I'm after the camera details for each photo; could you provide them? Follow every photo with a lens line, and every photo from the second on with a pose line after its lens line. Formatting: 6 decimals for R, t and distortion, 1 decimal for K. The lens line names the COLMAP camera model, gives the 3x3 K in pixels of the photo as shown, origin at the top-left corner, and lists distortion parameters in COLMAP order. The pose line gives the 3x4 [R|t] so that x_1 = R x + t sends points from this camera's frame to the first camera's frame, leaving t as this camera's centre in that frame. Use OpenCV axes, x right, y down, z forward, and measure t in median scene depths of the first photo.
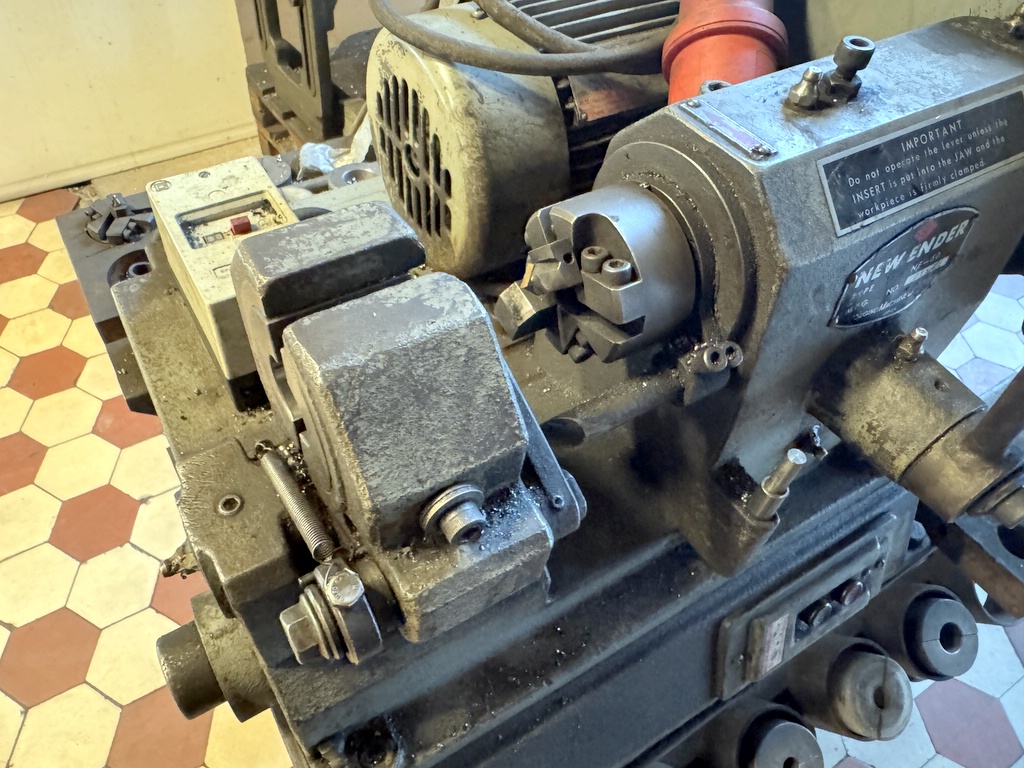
lens RADIAL K [[734.7, 0, 471.7], [0, 734.7, 383.8], [0, 0, 1]] dist [0.006985, -0.023392]
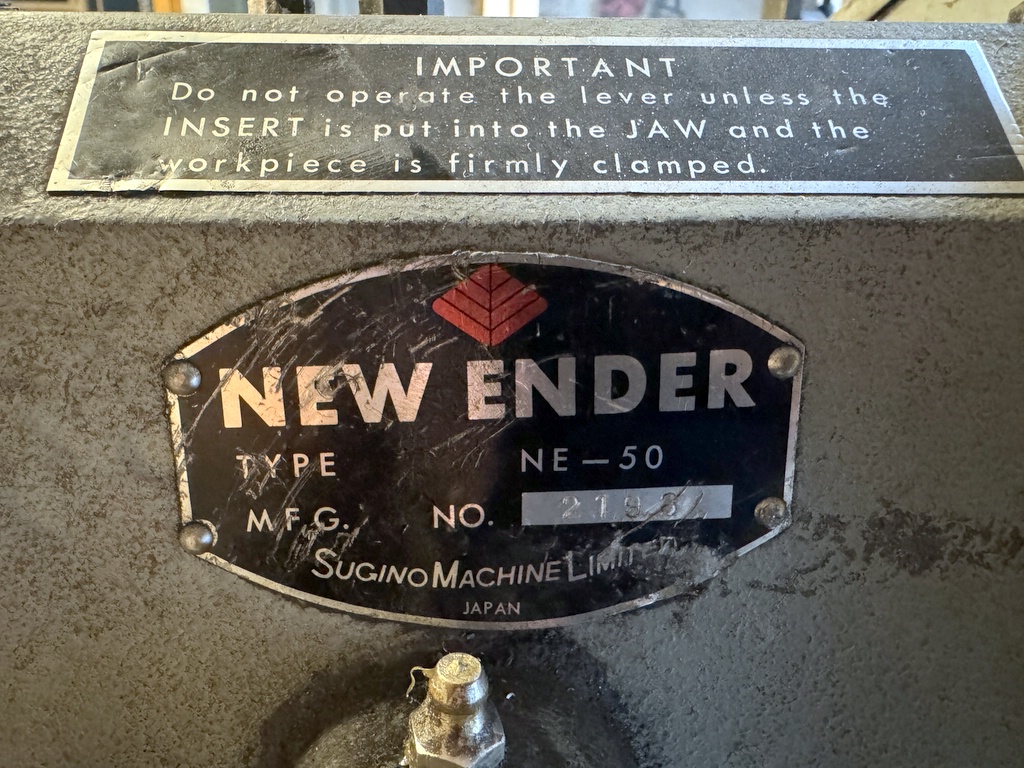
lens RADIAL K [[734.7, 0, 478.2], [0, 734.7, 375.1], [0, 0, 1]] dist [0.006985, -0.023392]
pose [[0.886312, 0.124187, -0.446127, 0.768586], [-0.339763, 0.828982, -0.444241, -0.047140], [0.314662, 0.545313, 0.776930, 0.788619]]
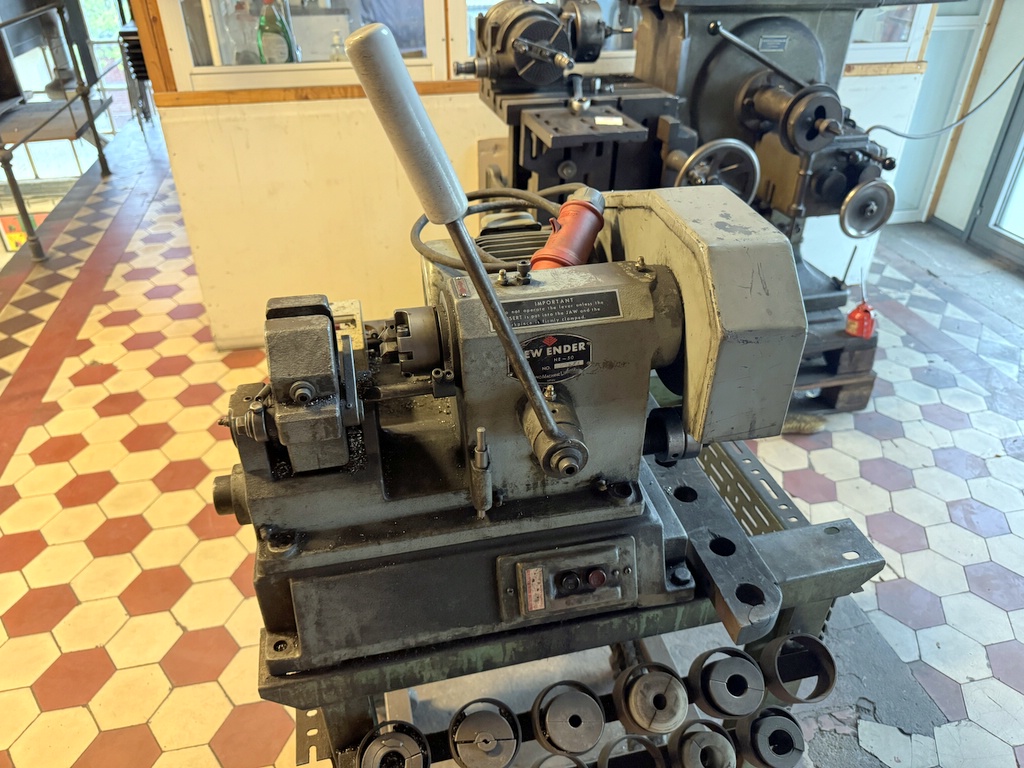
lens RADIAL K [[734.7, 0, 508.2], [0, 734.7, 375.6], [0, 0, 1]] dist [0.006985, -0.023392]
pose [[0.947403, 0.140260, -0.287670, 1.190773], [-0.216853, 0.942395, -0.254689, 0.513714], [0.235376, 0.303675, 0.923244, -1.132449]]
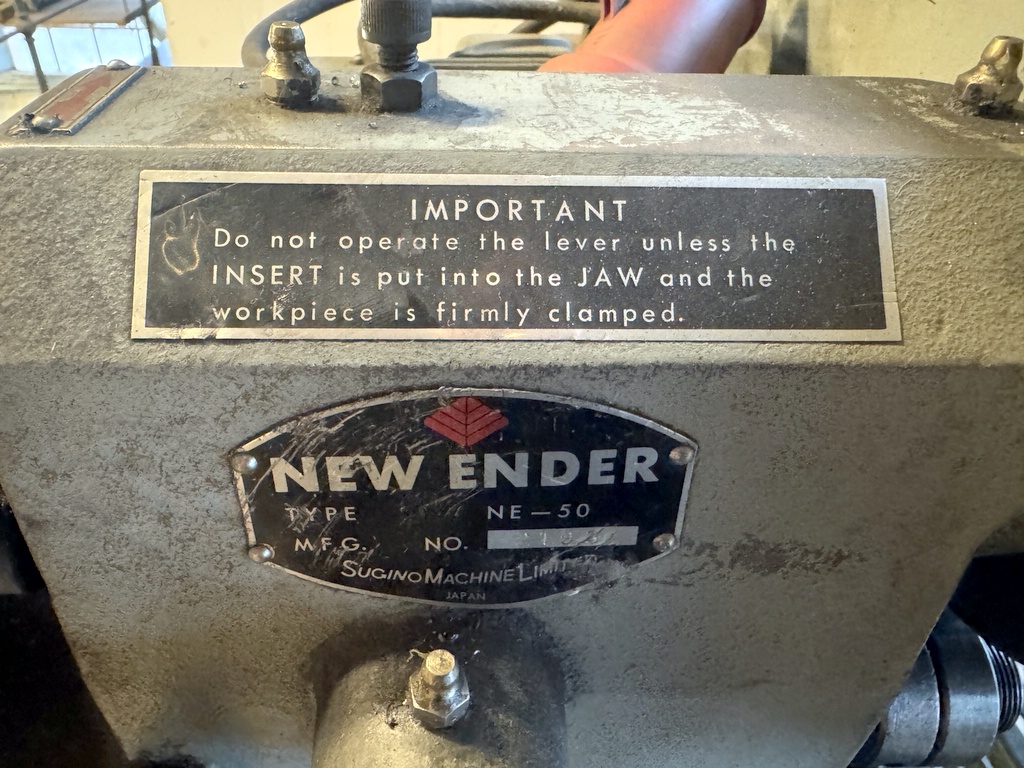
lens RADIAL K [[734.7, 0, 483.7], [0, 734.7, 369.1], [0, 0, 1]] dist [0.006985, -0.023392]
pose [[0.881456, 0.276989, -0.382509, 0.793152], [-0.360825, 0.917550, -0.167054, -0.172761], [0.304699, 0.285270, 0.908724, 0.624614]]
